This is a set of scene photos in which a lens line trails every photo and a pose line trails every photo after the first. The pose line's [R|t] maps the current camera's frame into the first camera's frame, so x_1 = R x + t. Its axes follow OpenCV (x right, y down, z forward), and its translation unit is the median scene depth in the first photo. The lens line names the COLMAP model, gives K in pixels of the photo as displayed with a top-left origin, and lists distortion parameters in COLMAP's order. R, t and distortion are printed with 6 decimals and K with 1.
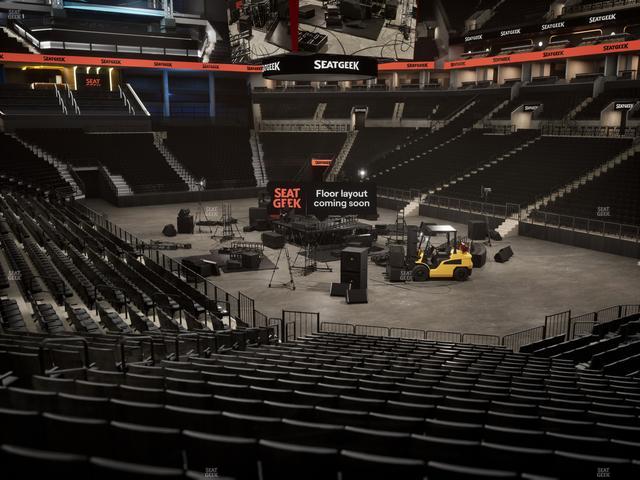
lens RADIAL K [[600.9, 0, 320.9], [0, 600.9, 241.0], [0, 0, 1]] dist [0.000305, 0.000000]
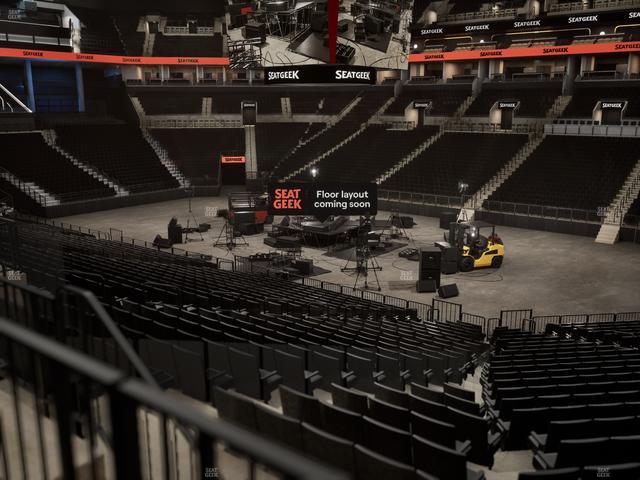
lens RADIAL K [[600.9, 0, 320.5], [0, 600.9, 241.4], [0, 0, 1]] dist [0.000305, 0.000000]
pose [[0.938314, -0.076896, 0.337127, -0.230306], [0.068255, 0.996966, 0.037428, -0.024988], [-0.338982, -0.012108, 0.940715, 0.011410]]
